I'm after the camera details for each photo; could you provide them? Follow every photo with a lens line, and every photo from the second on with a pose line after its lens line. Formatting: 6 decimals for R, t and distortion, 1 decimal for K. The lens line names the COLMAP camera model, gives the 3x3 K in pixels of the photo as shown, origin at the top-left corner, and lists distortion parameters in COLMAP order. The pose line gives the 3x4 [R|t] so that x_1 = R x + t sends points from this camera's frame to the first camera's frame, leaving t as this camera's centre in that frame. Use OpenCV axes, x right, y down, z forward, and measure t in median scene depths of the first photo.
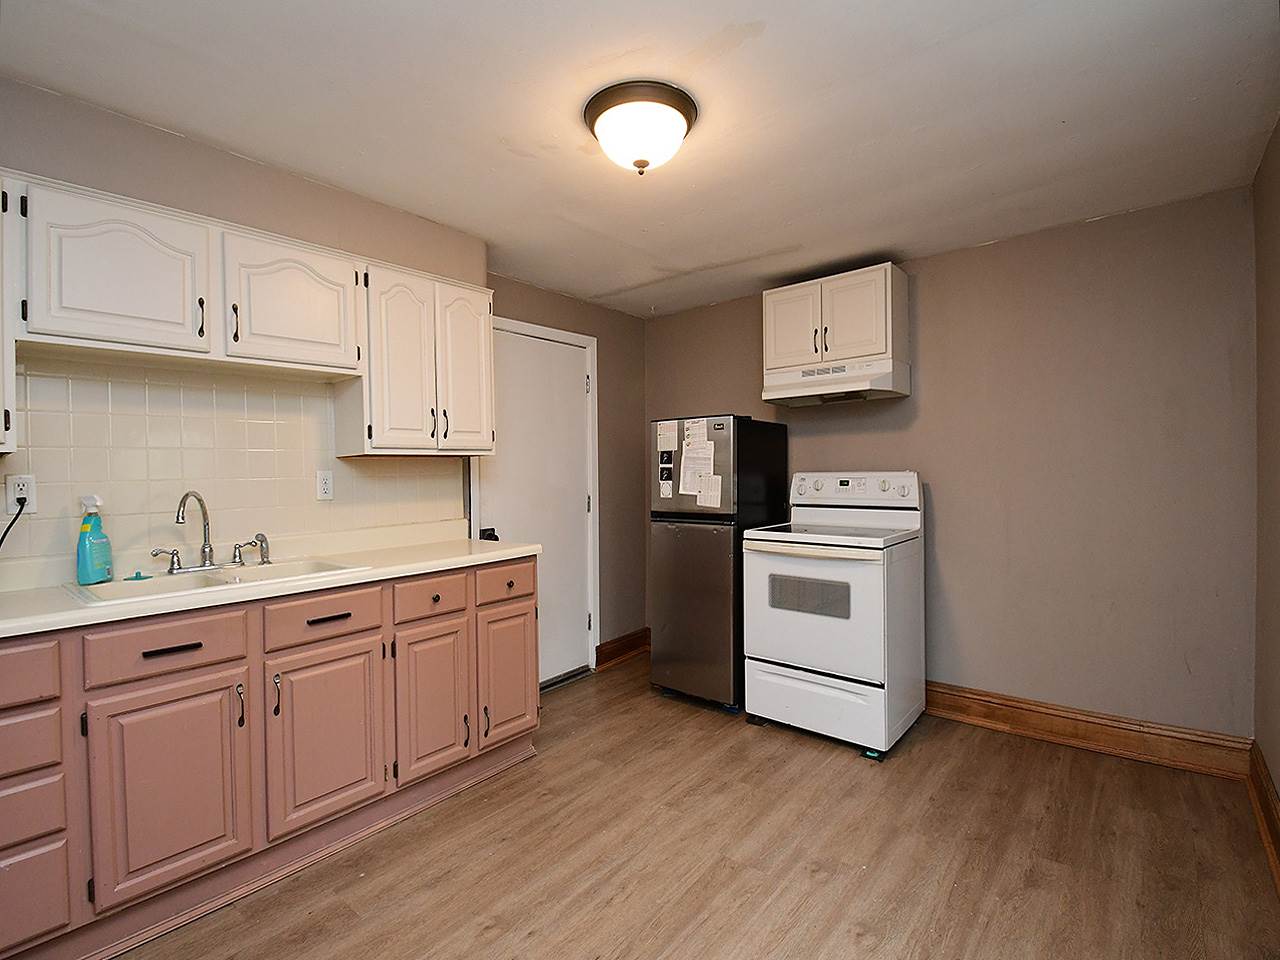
lens RADIAL K [[610.7, 0, 646.3], [0, 610.7, 479.1], [0, 0, 1]] dist [0.001419, -0.010257]
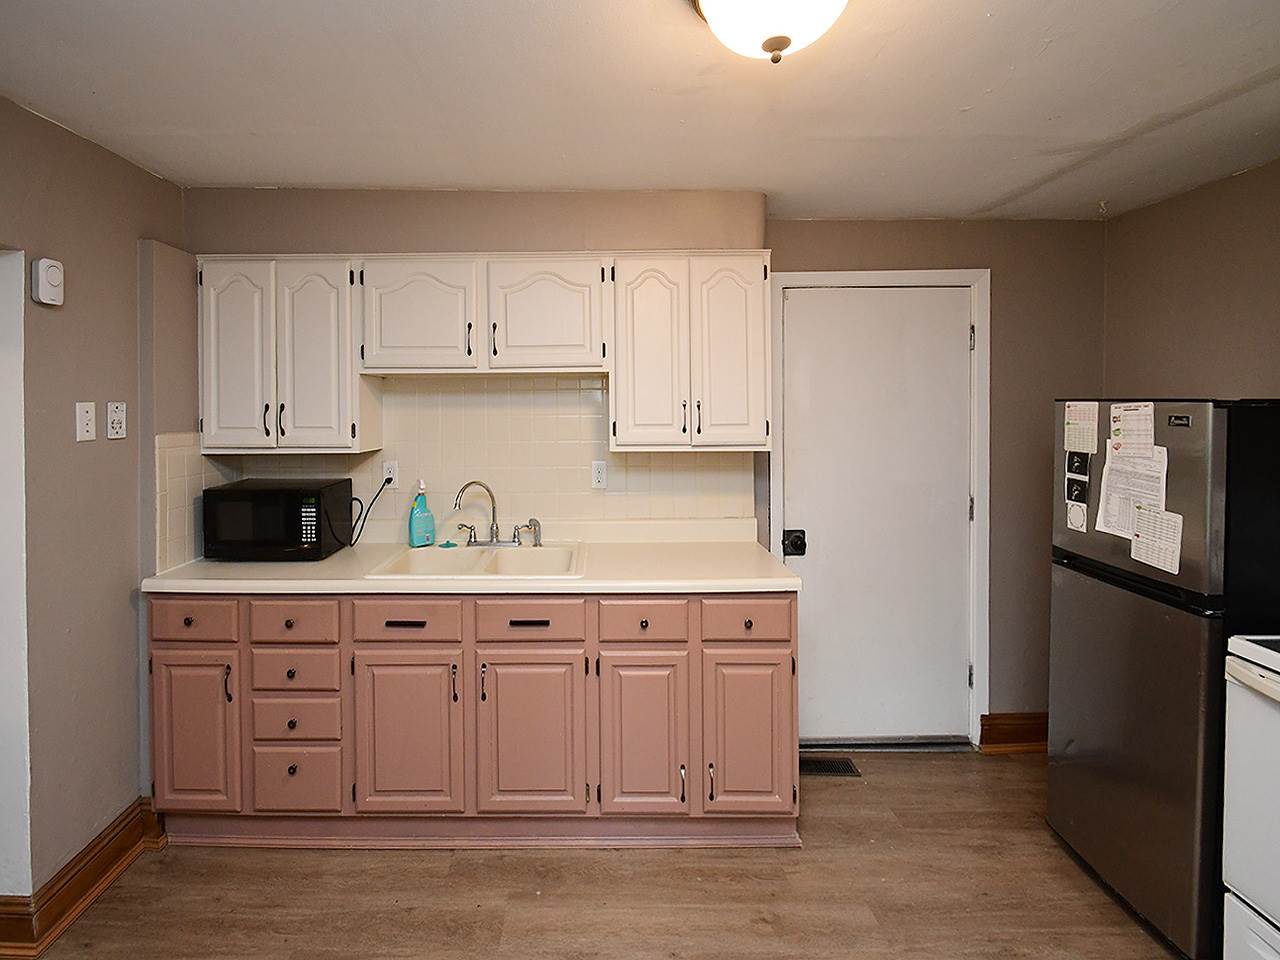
lens RADIAL K [[595.7, 0, 559.2], [0, 595.7, 417.0], [0, 0, 1]] dist [0.009554, -0.004917]
pose [[0.625107, 0.023307, -0.780191, 0.235395], [-0.018662, 0.999715, 0.014912, -0.109447], [0.780316, 0.005238, 0.625364, 0.335296]]
